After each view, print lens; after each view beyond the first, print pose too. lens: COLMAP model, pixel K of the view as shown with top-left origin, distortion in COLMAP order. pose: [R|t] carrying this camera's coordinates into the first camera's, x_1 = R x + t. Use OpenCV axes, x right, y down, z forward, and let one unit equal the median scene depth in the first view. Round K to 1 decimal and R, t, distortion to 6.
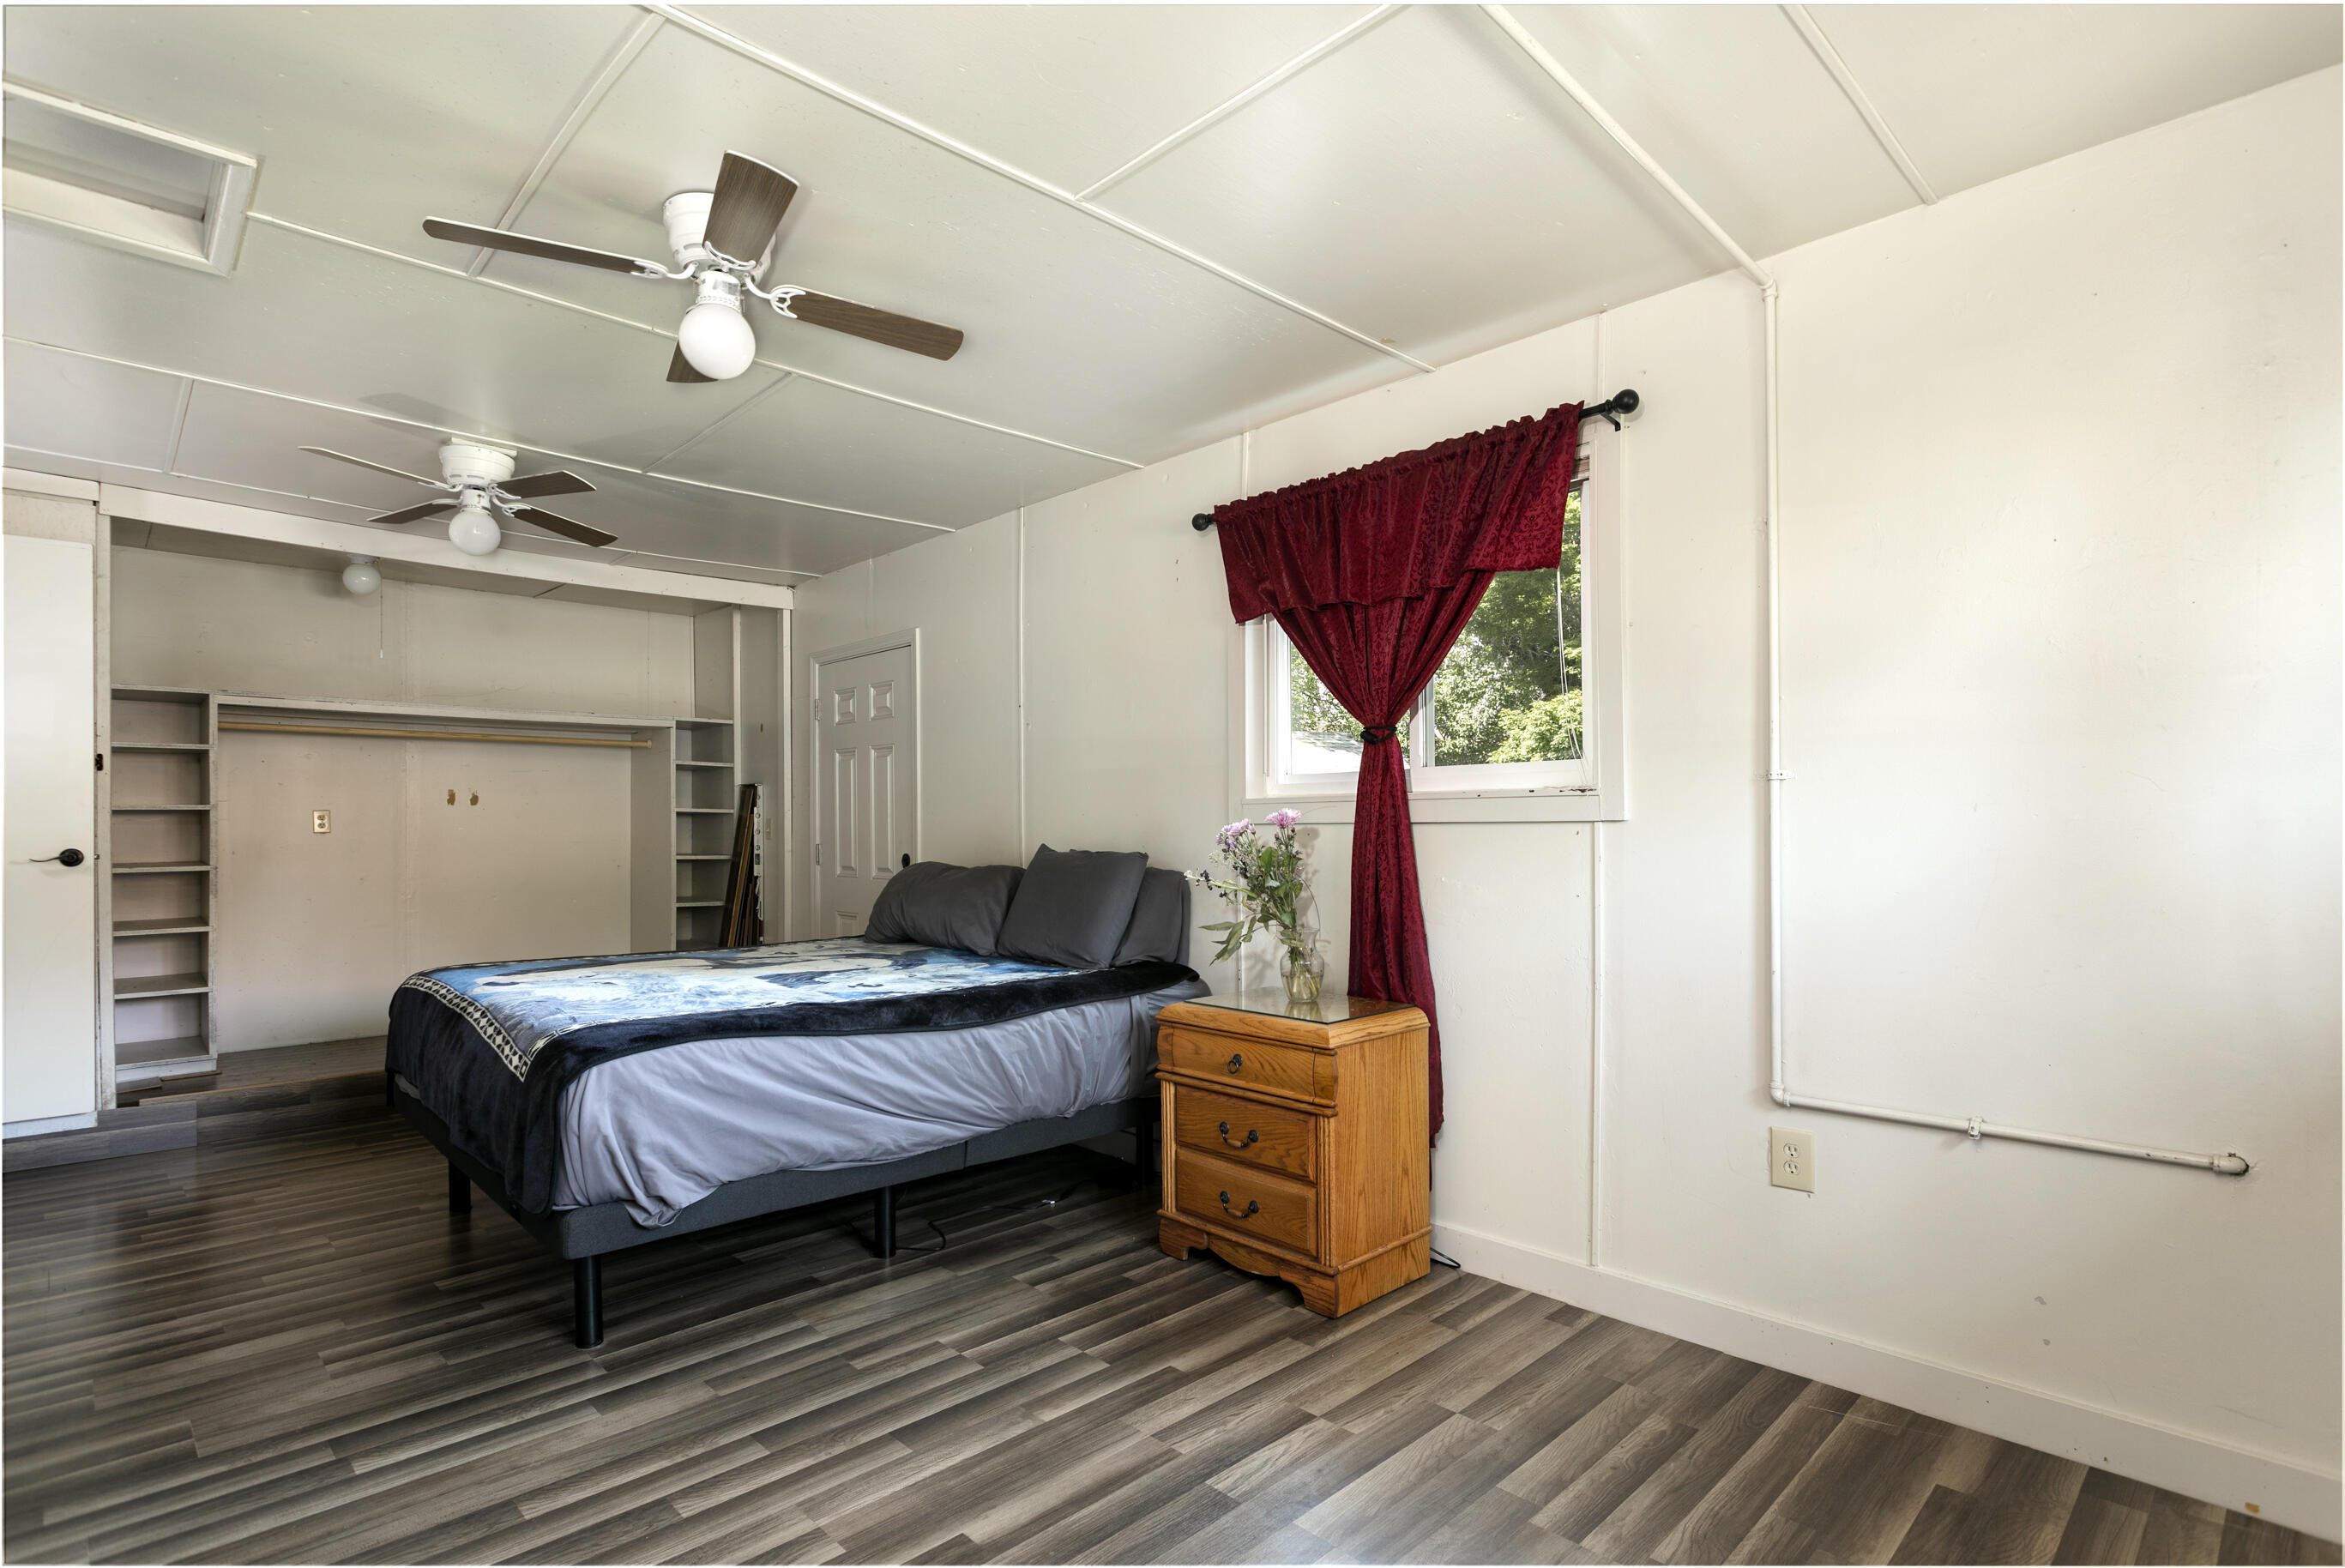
lens RADIAL K [[1158.9, 0, 1208.9], [0, 1158.9, 832.0], [0, 0, 1]] dist [-0.001840, 0.000022]
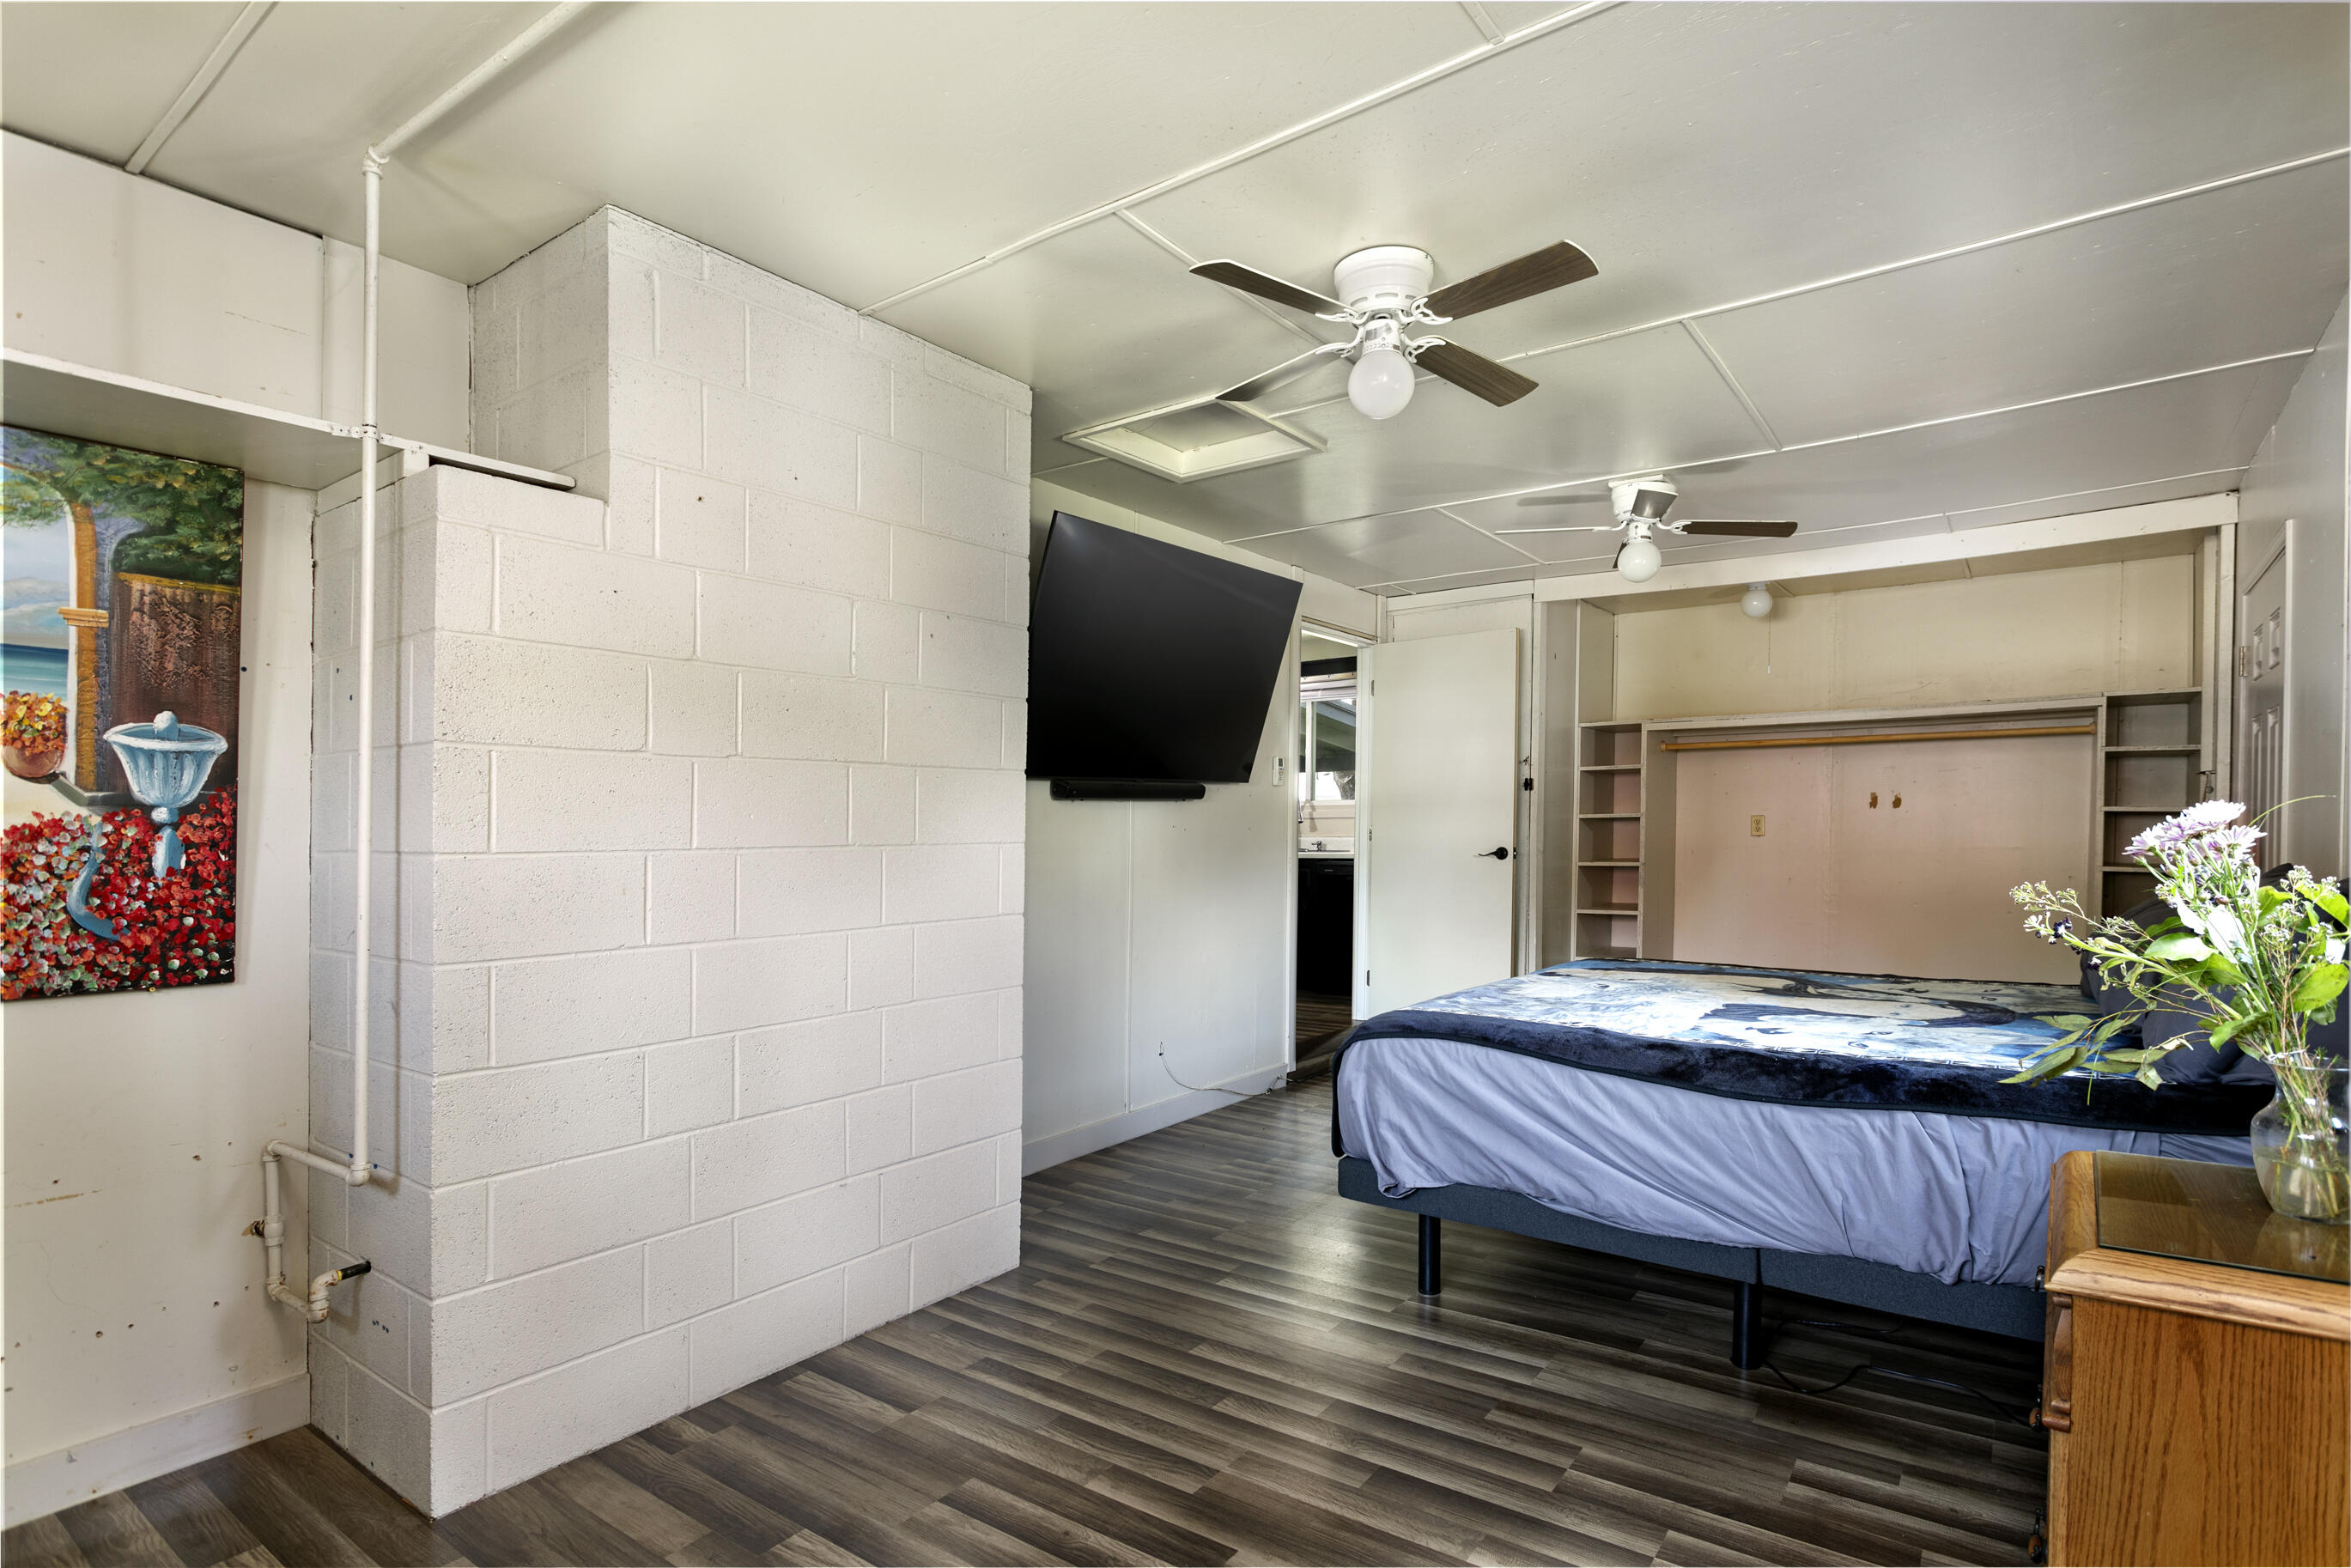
lens RADIAL K [[1177.8, 0, 1176.1], [0, 1177.8, 839.5], [0, 0, 1]] dist [-0.004644, -0.000503]
pose [[0.159459, 0.008739, -0.987166, 0.513157], [-0.001413, 0.999962, 0.008624, -0.009160], [0.987204, 0.000019, 0.159465, 0.524691]]
